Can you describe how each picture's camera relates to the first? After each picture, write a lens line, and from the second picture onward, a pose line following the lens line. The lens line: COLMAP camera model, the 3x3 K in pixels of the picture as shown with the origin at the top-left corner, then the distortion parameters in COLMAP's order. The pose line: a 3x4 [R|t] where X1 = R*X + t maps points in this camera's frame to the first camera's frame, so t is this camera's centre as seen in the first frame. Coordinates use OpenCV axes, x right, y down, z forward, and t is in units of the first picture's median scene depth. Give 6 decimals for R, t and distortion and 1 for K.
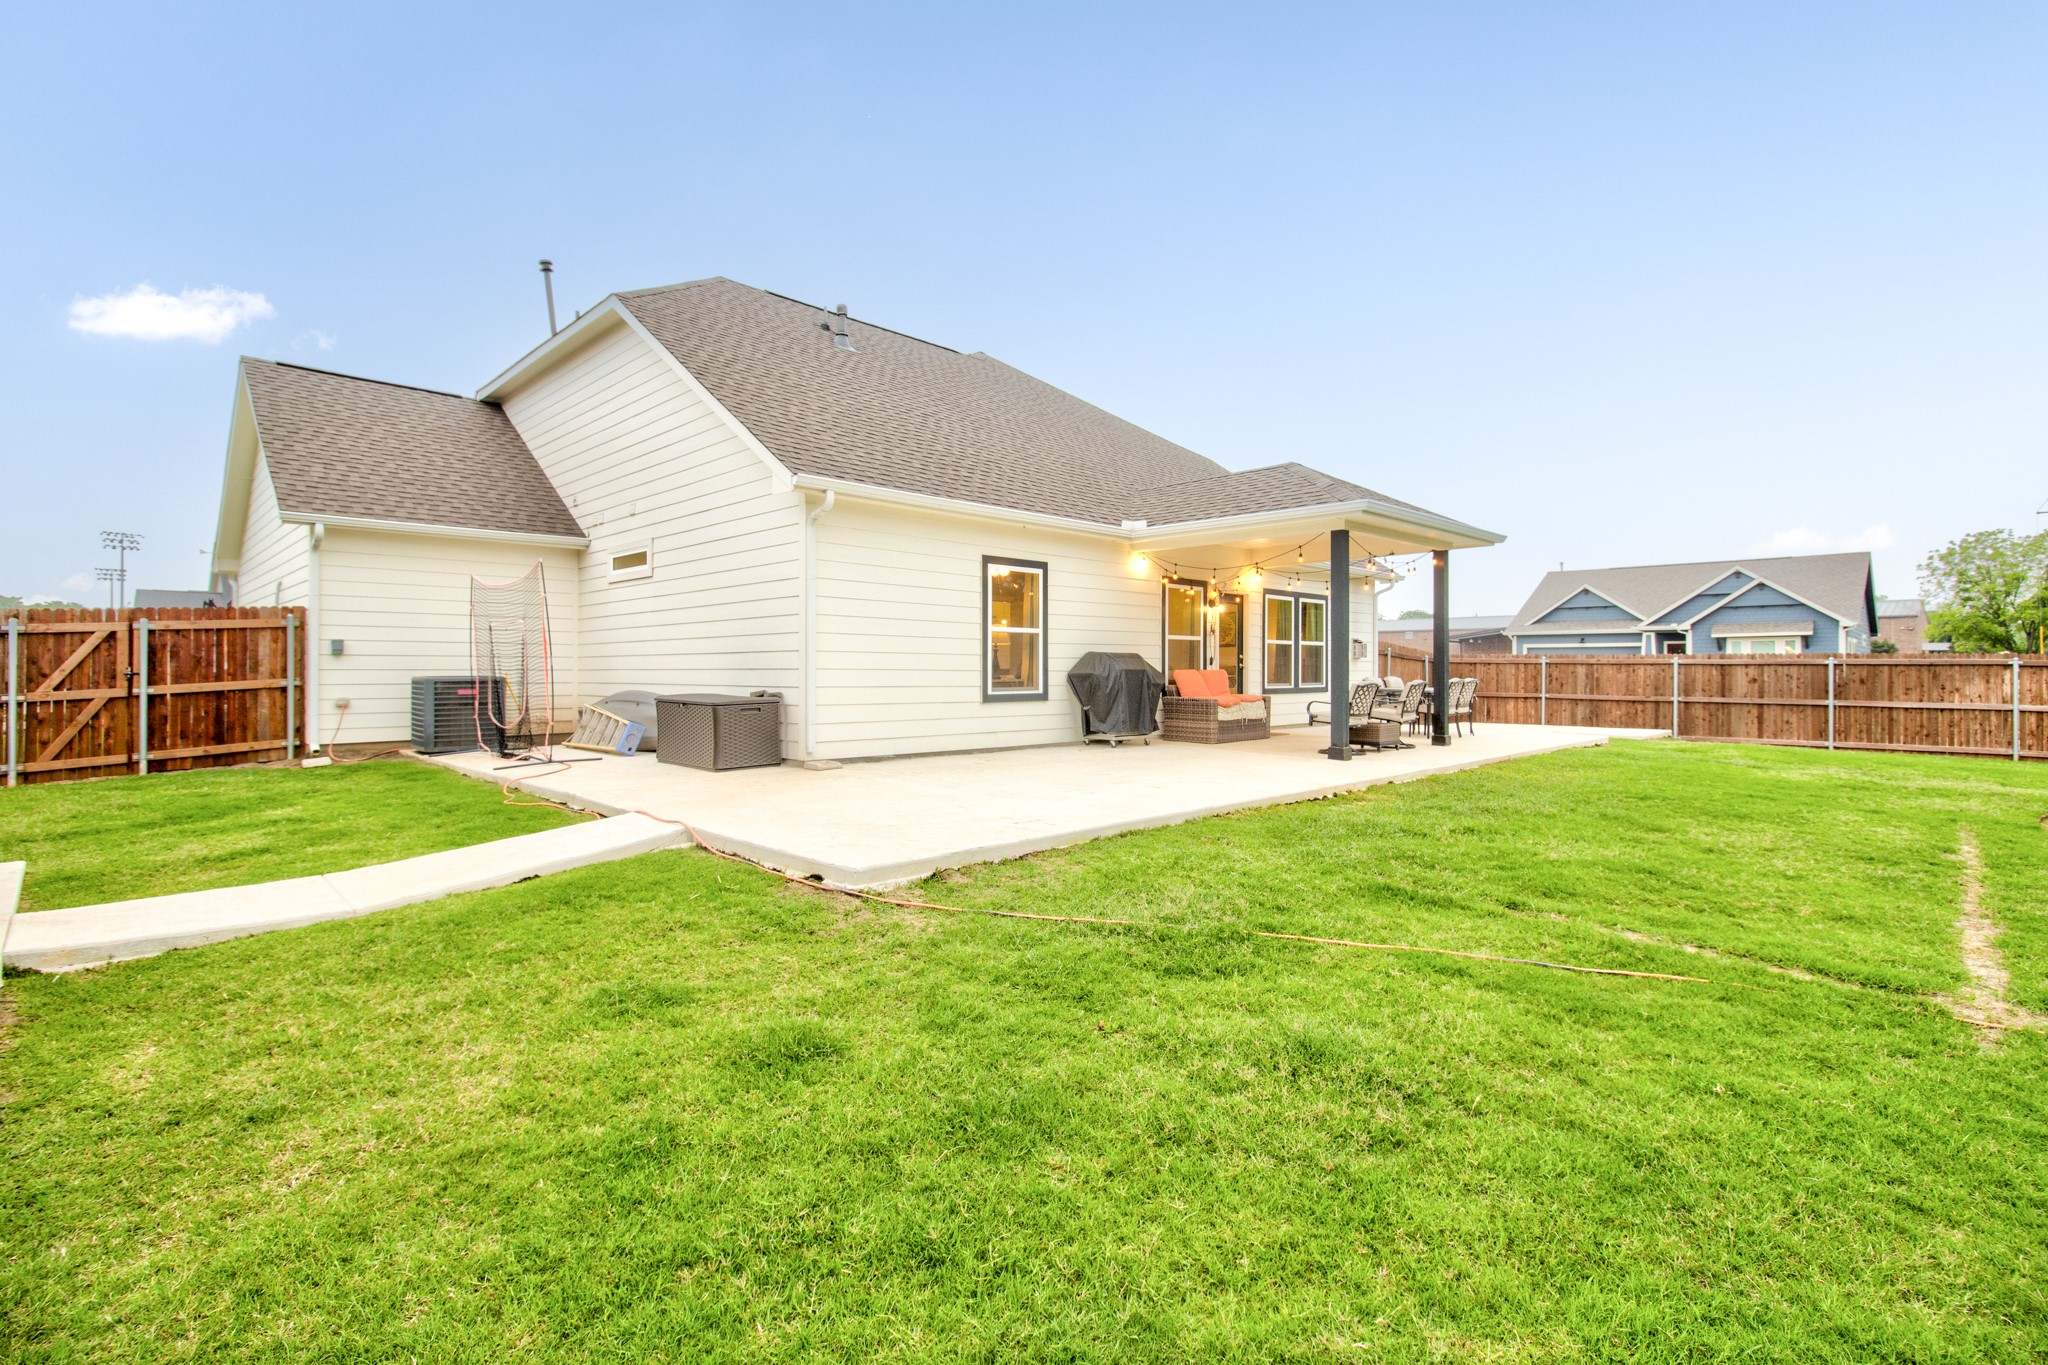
lens RADIAL K [[955.1, 0, 1051.1], [0, 955.1, 662.0], [0, 0, 1]] dist [0.001924, -0.011887]
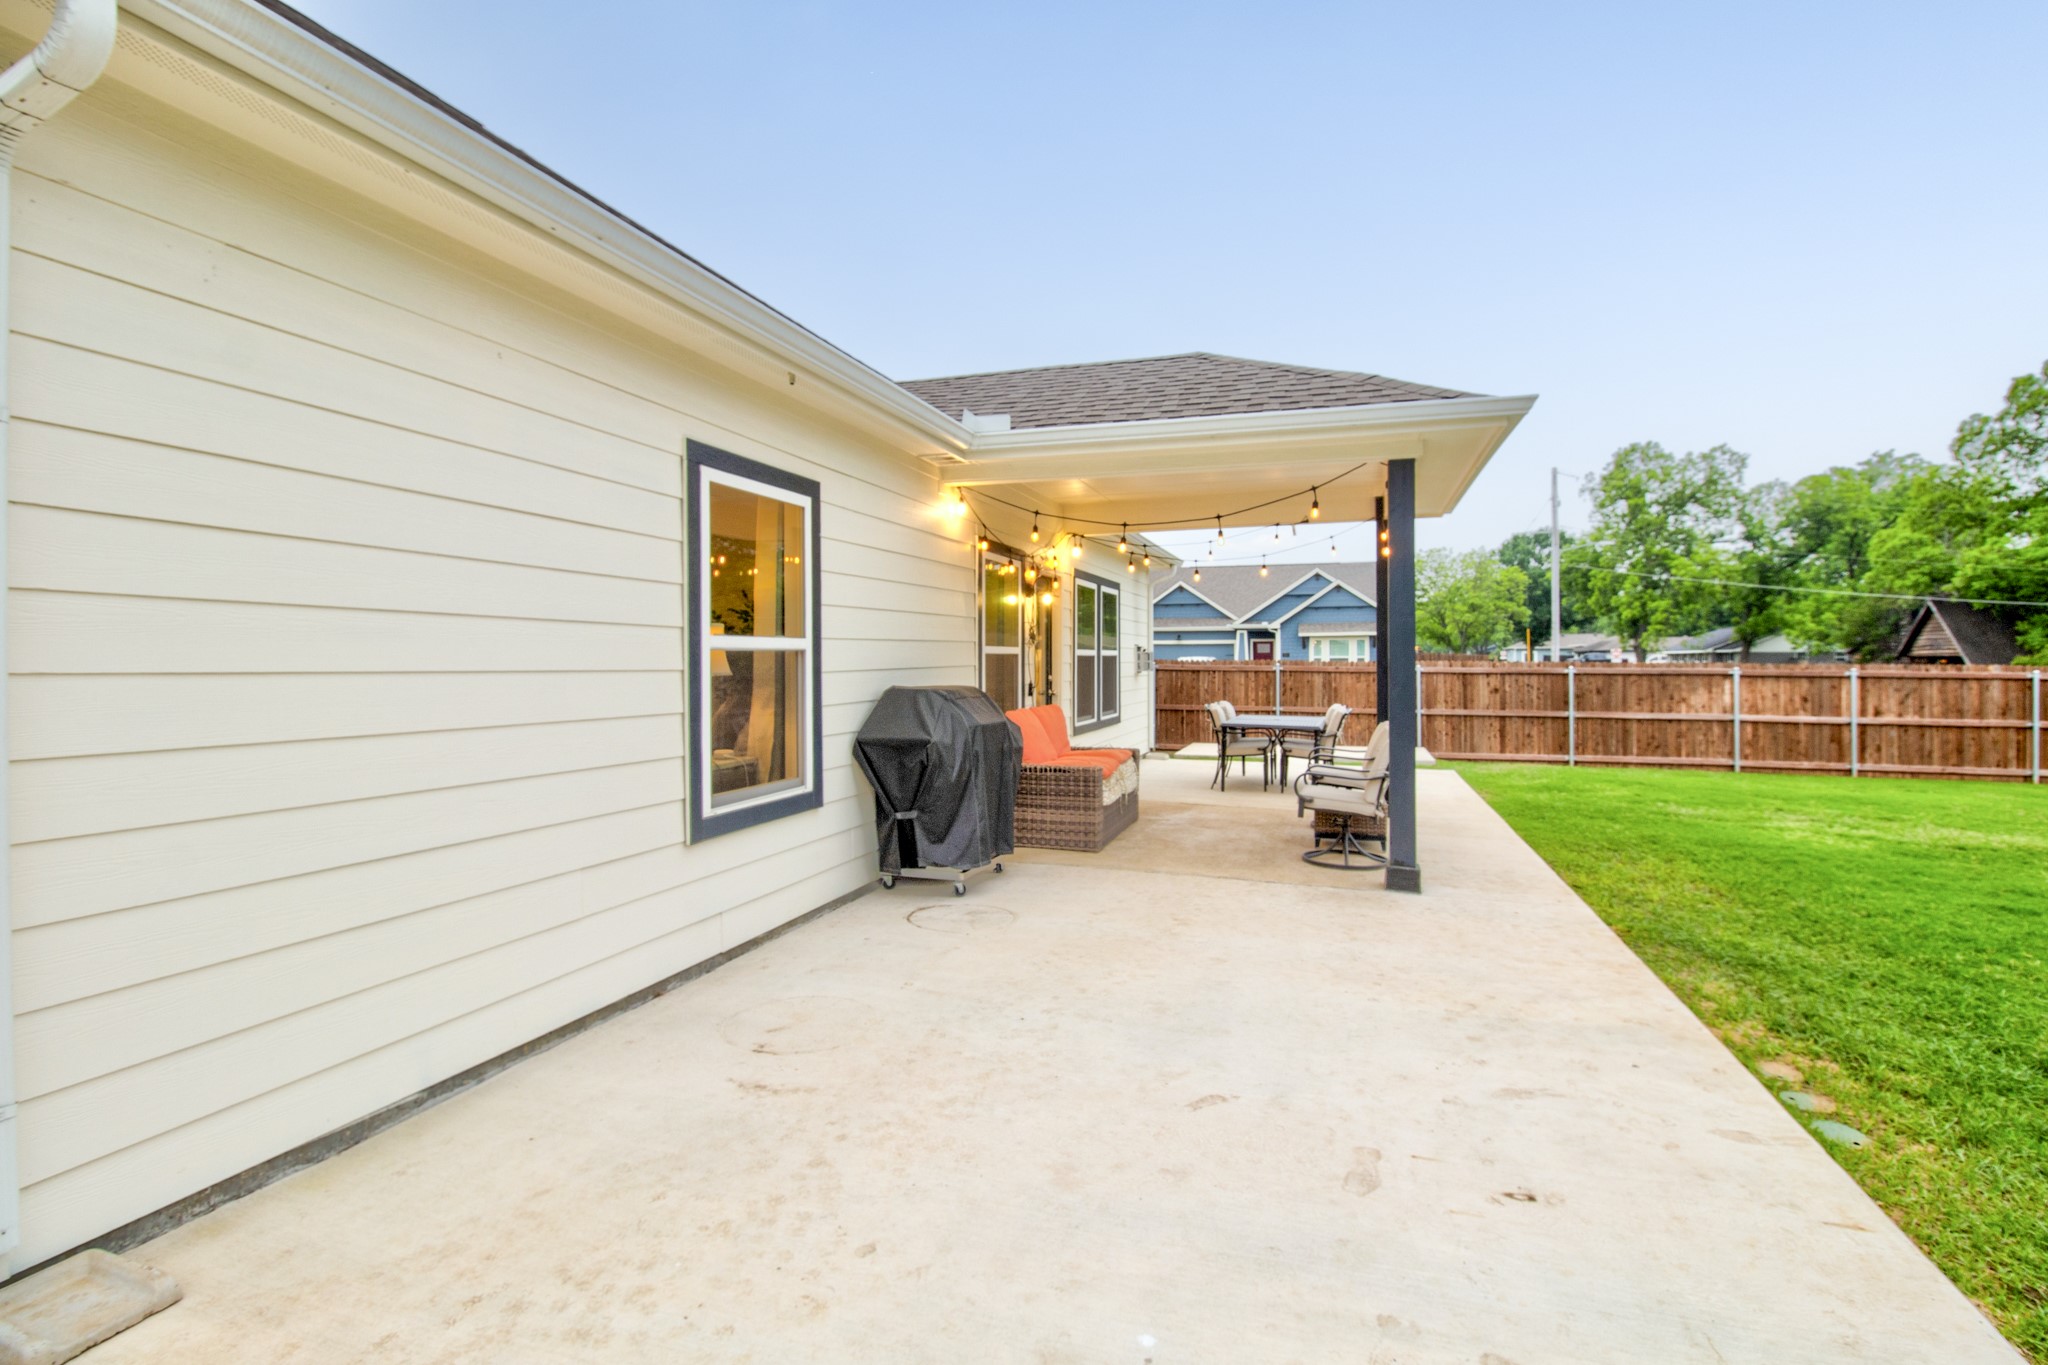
lens RADIAL K [[988.2, 0, 1073.7], [0, 988.2, 671.4], [0, 0, 1]] dist [-0.000907, -0.000452]
pose [[0.886085, -0.009449, 0.463426, -0.096748], [0.000926, 0.999826, 0.018616, -0.025187], [-0.463522, -0.016066, 0.885940, 0.494266]]
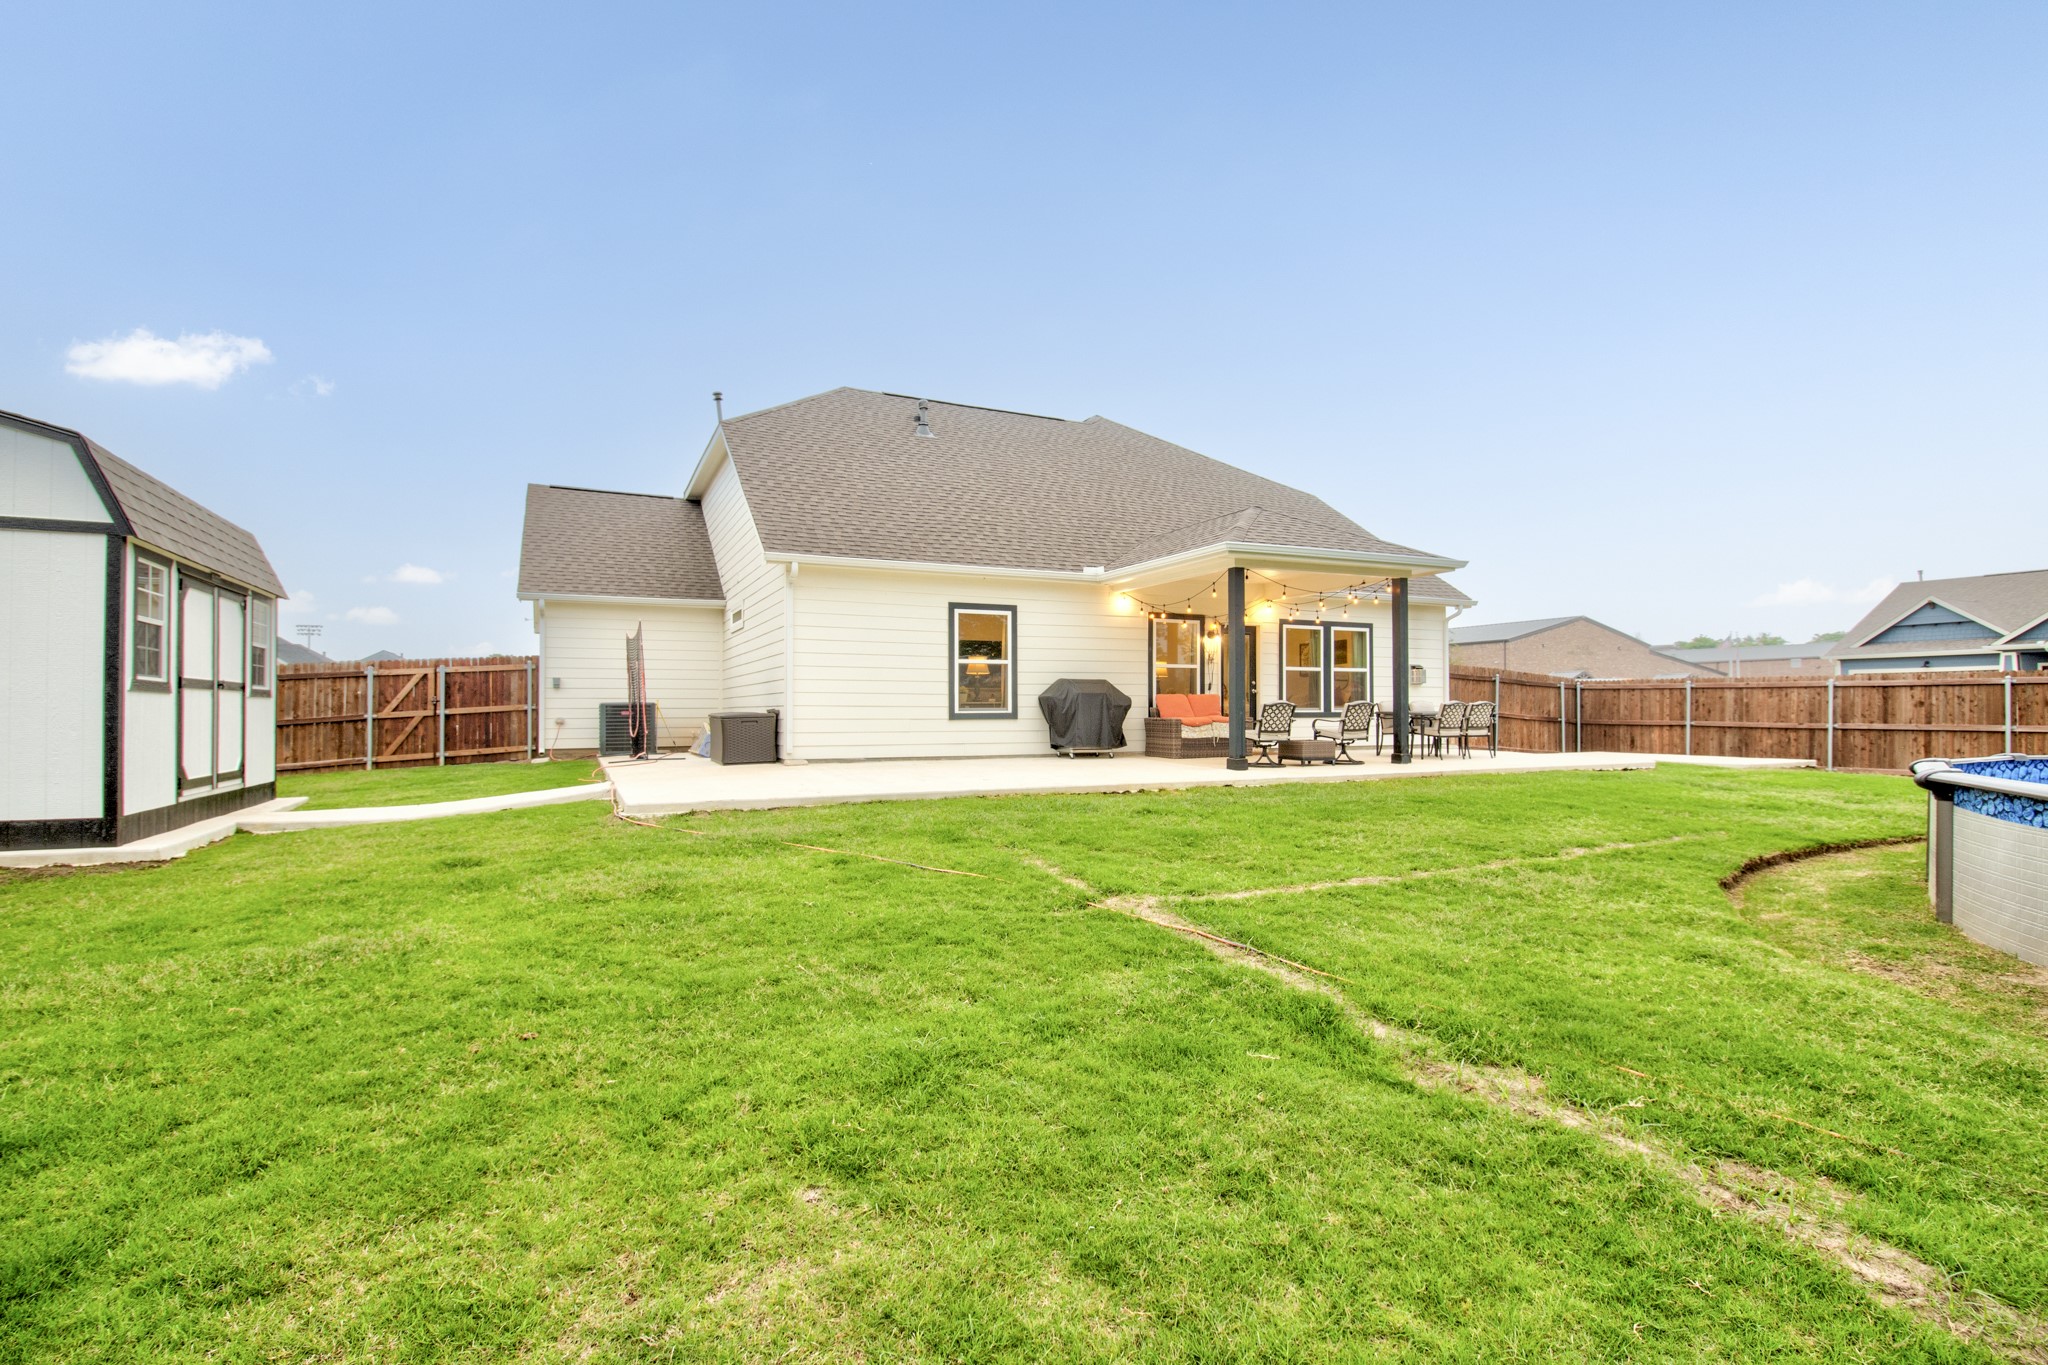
lens RADIAL K [[957.2, 0, 1036.9], [0, 957.2, 675.2], [0, 0, 1]] dist [0.001334, -0.013319]
pose [[0.944462, -0.015930, -0.328234, 0.373825], [0.007280, 0.999593, -0.027566, 0.016195], [0.328540, 0.023645, 0.944194, -0.125639]]
